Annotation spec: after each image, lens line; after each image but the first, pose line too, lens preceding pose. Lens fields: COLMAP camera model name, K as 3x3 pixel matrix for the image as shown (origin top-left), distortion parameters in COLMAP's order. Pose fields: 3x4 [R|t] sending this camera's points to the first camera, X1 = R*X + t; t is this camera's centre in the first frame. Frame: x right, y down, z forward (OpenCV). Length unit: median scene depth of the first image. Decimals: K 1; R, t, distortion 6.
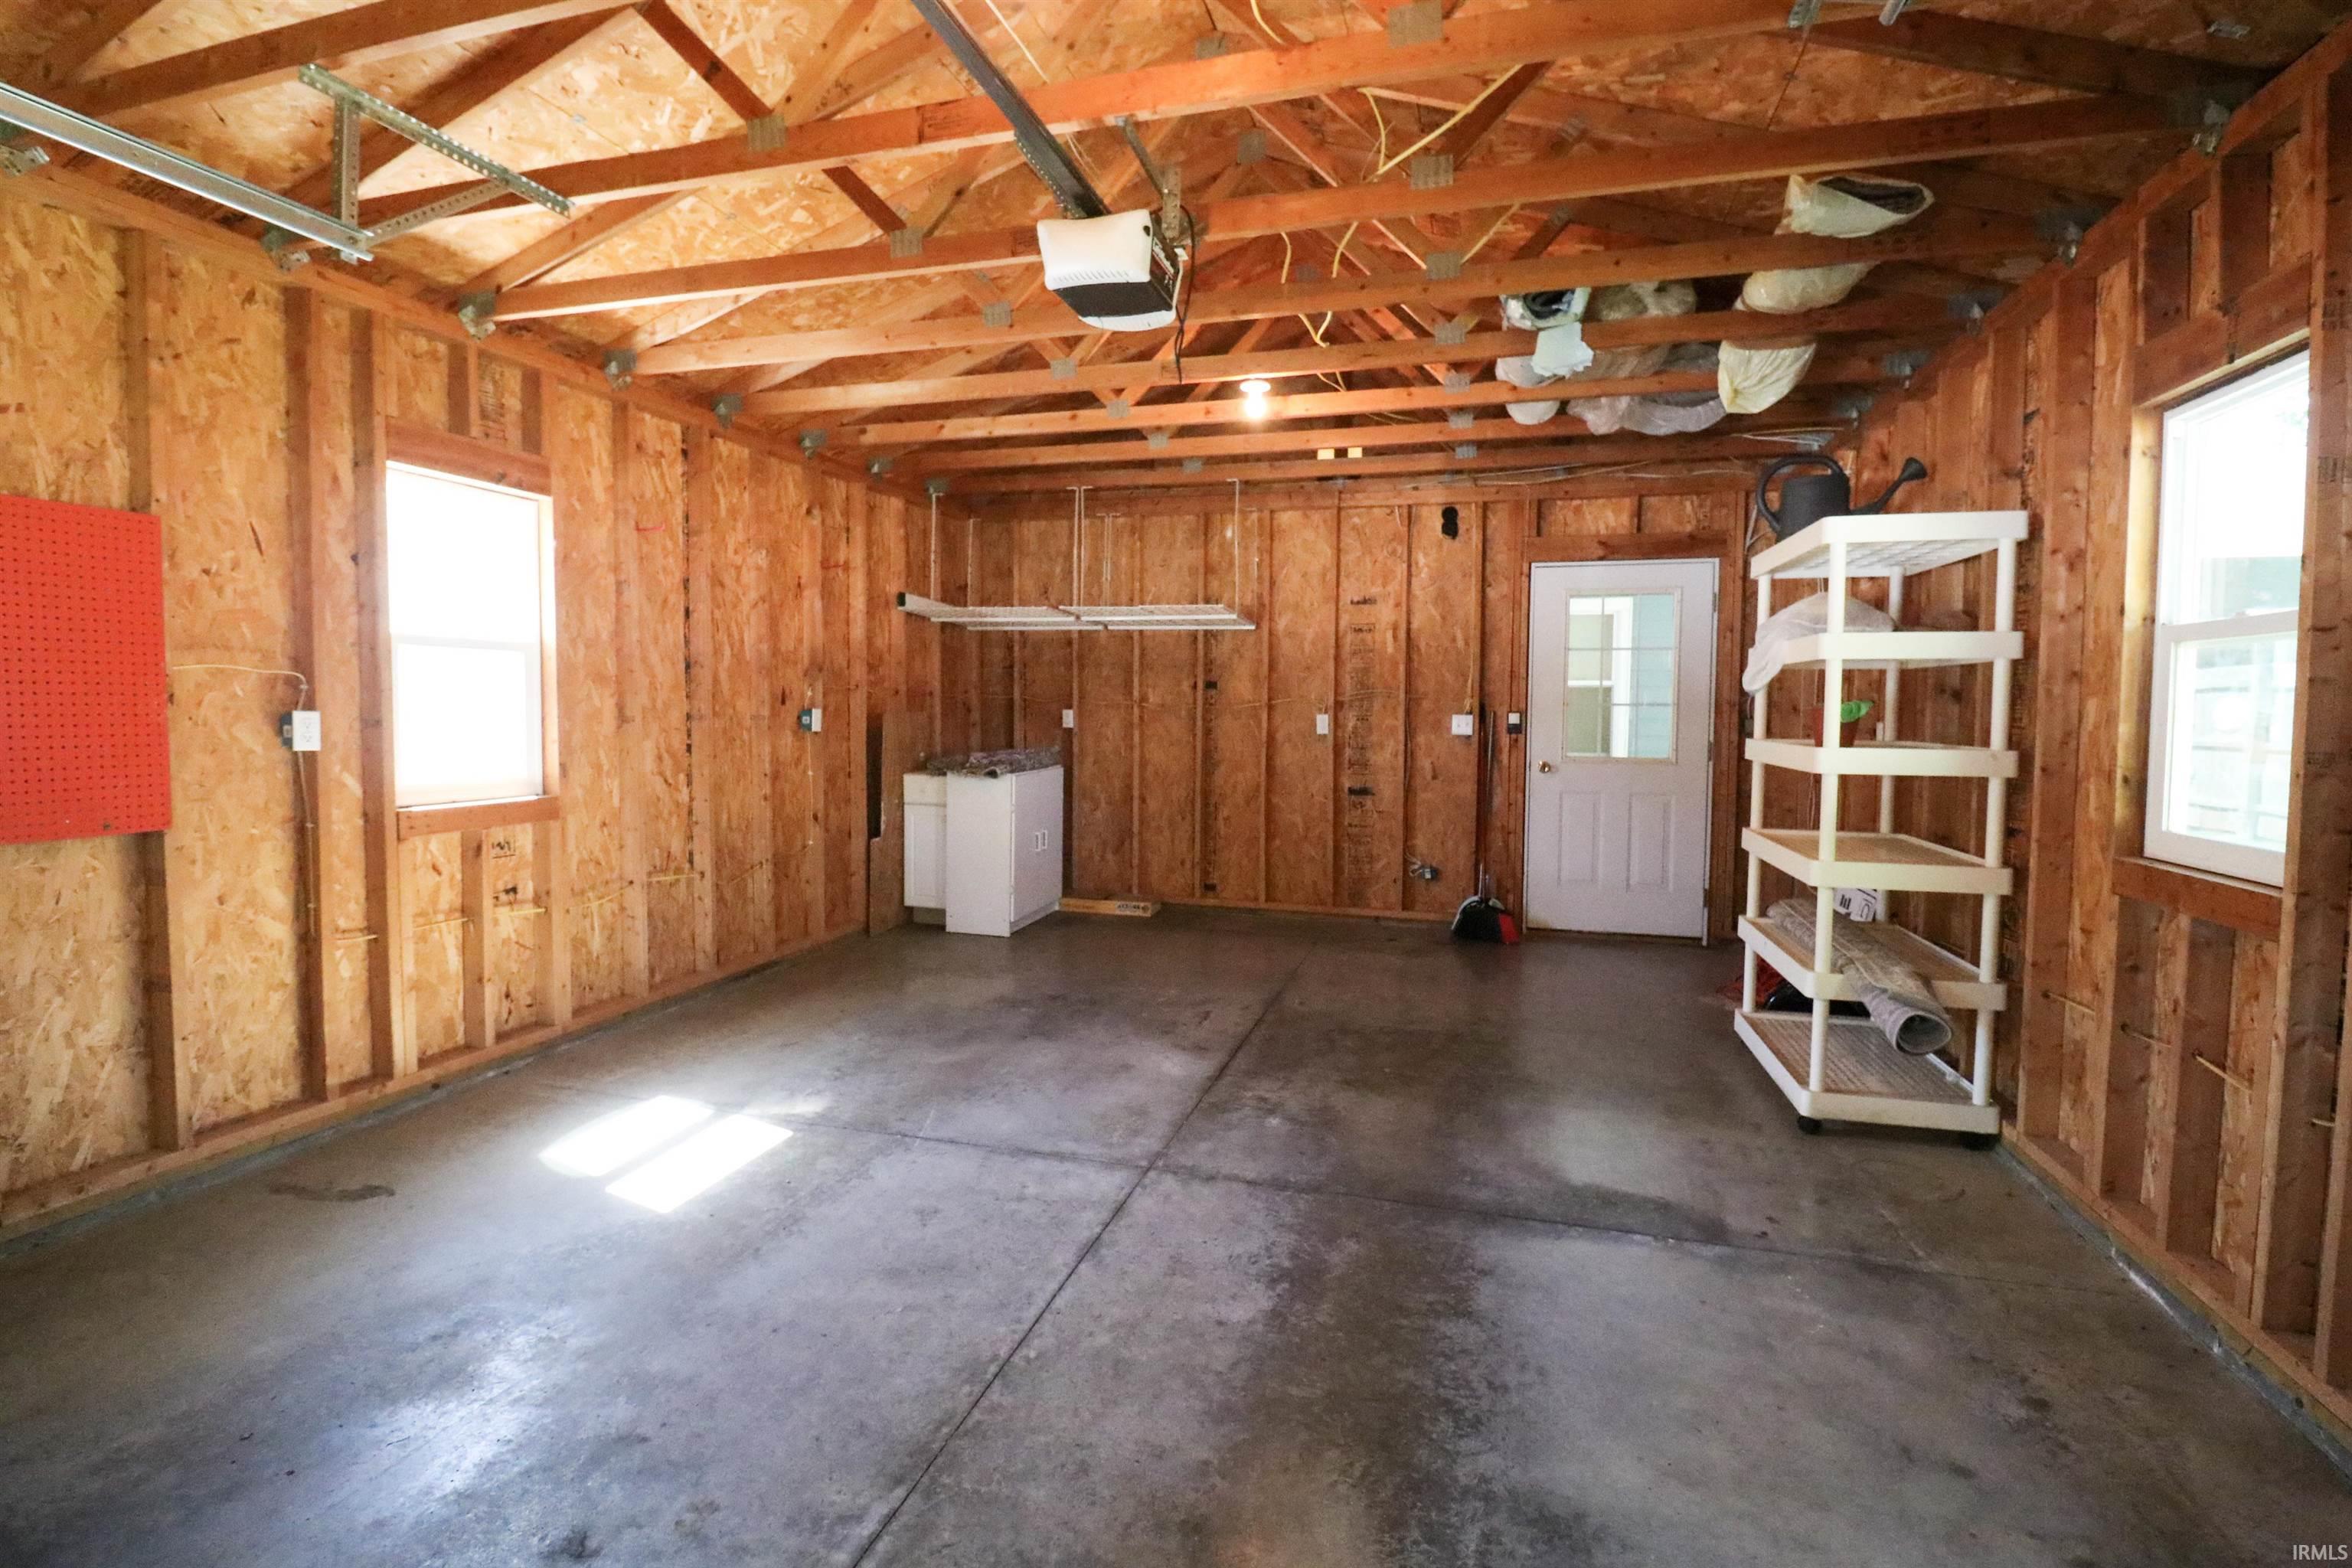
lens RADIAL K [[1088.4, 0, 1174.2], [0, 1088.4, 776.6], [0, 0, 1]] dist [0.002629, -0.015453]
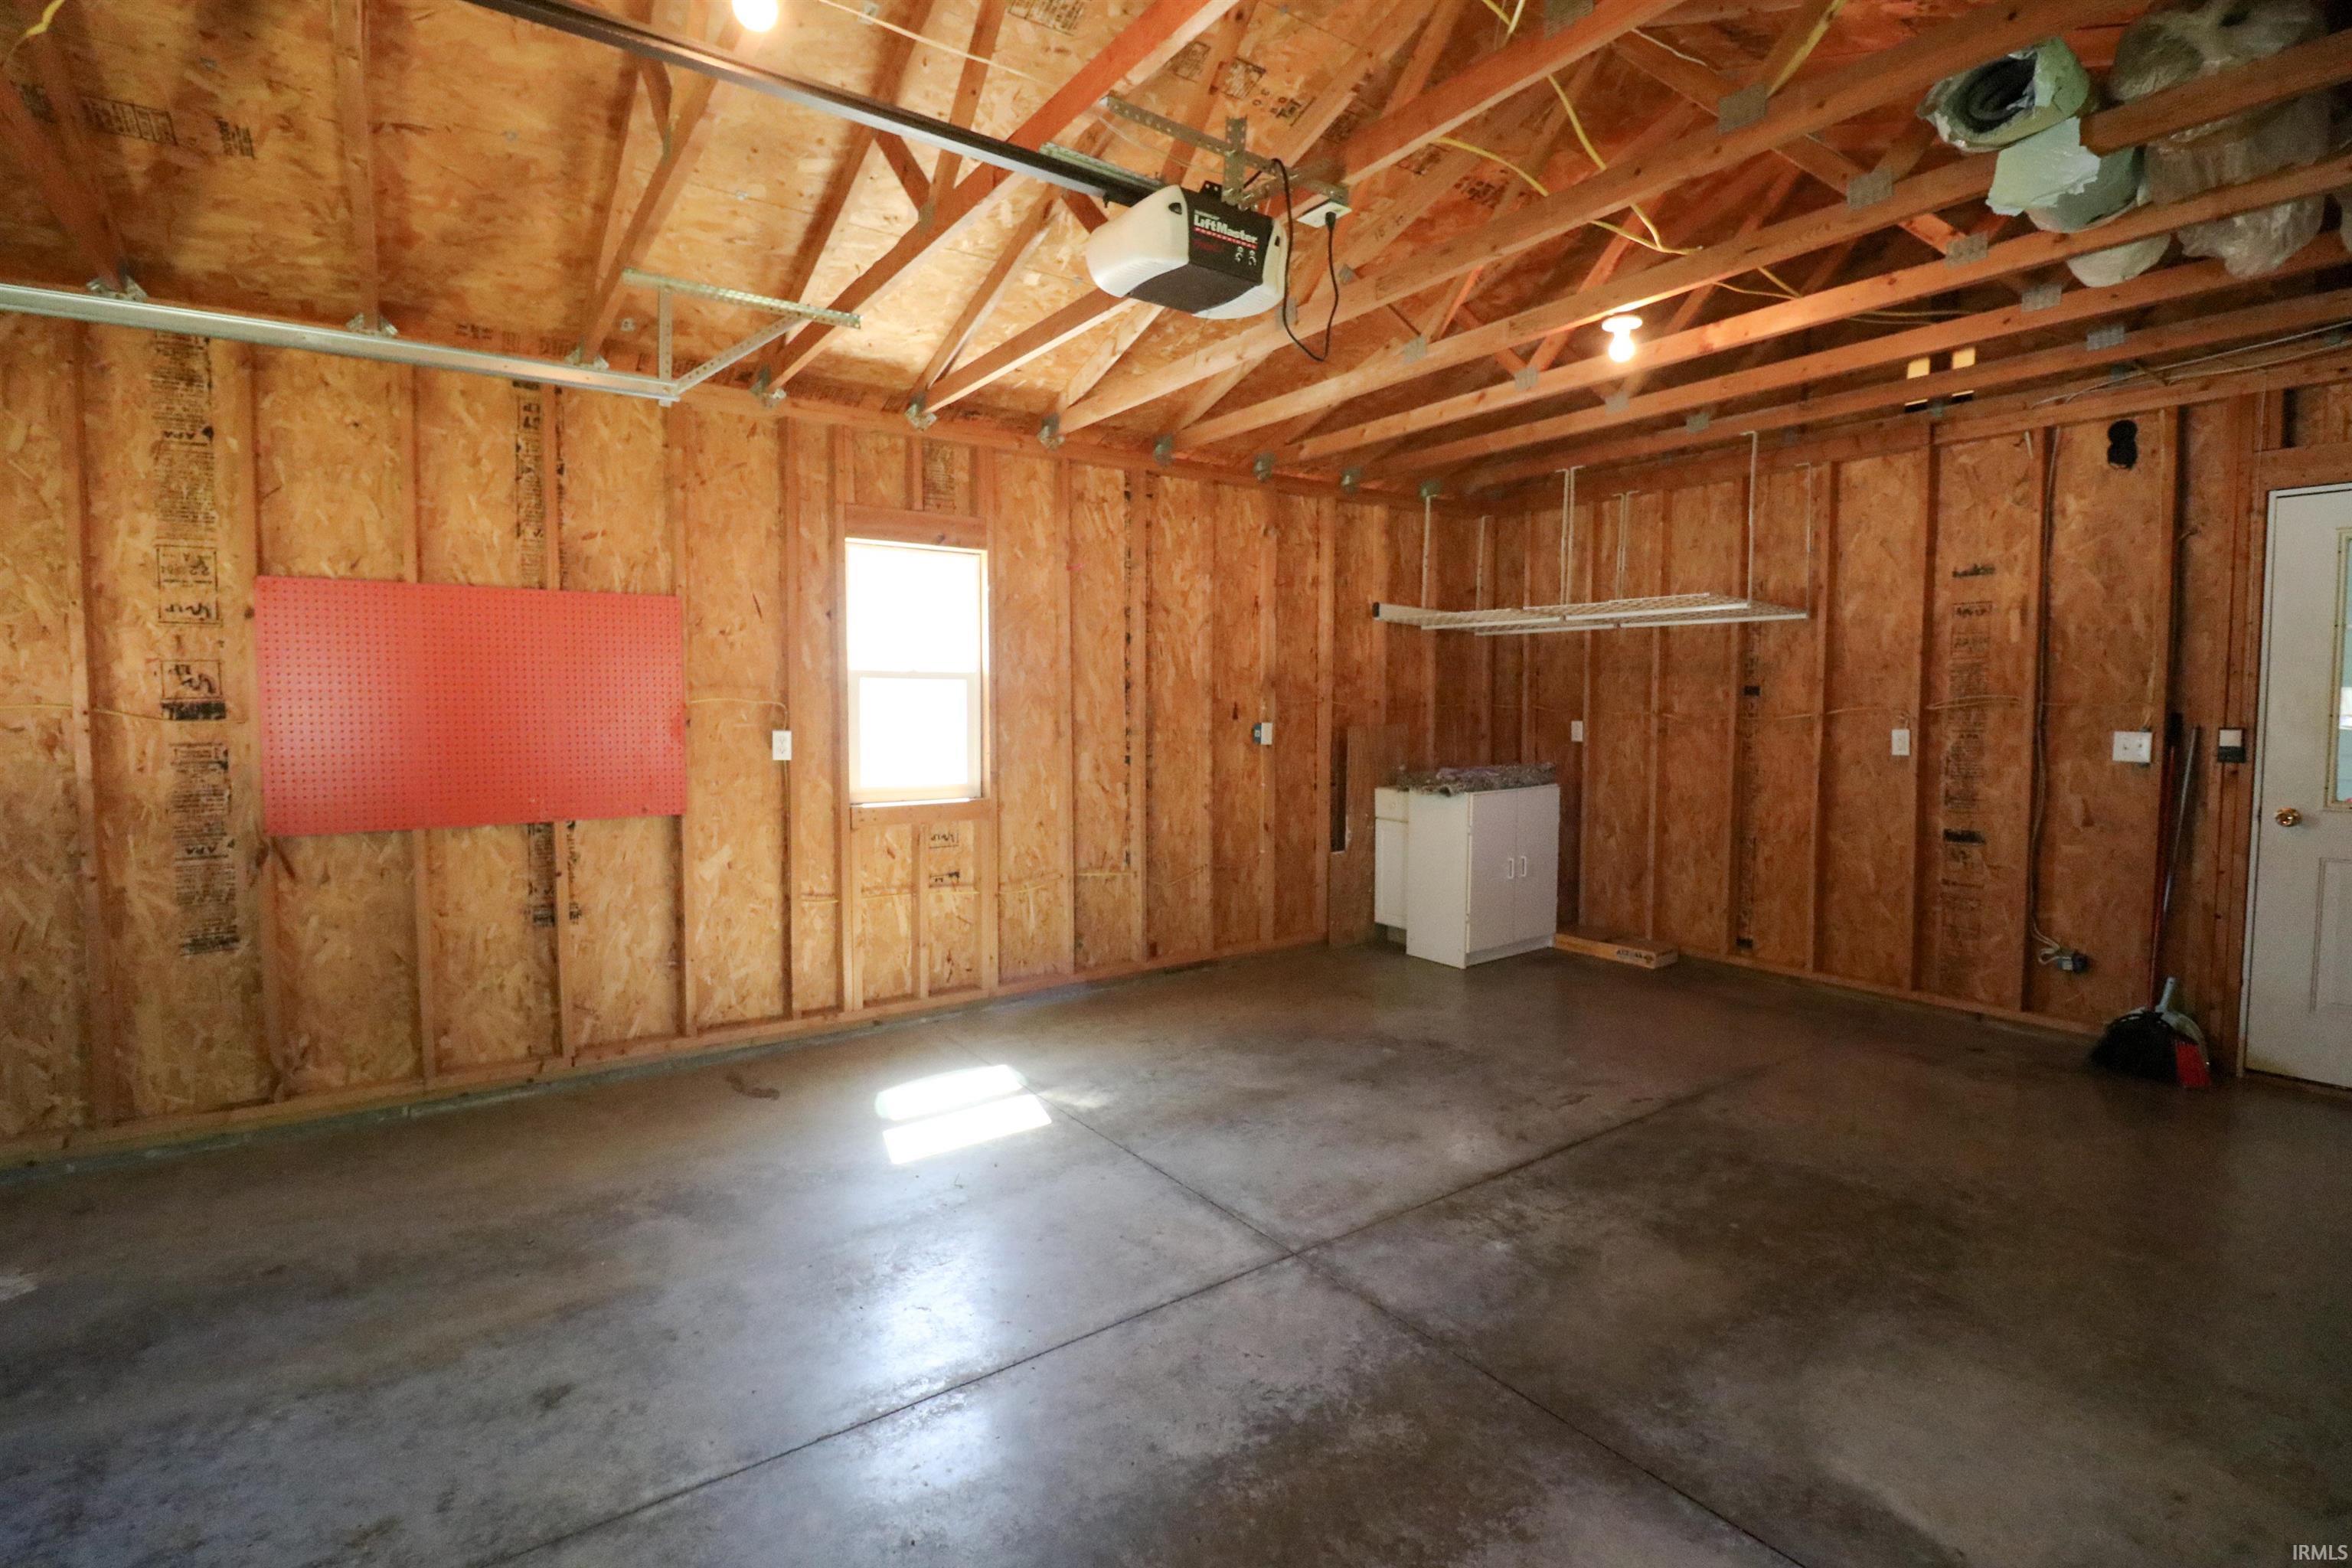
lens RADIAL K [[1088.4, 0, 1174.2], [0, 1088.4, 776.6], [0, 0, 1]] dist [0.002629, -0.015453]
pose [[0.782179, 0.032657, -0.622197, 0.284285], [-0.033034, 0.999395, 0.010927, -0.022501], [0.622177, 0.012007, 0.782784, 0.157314]]
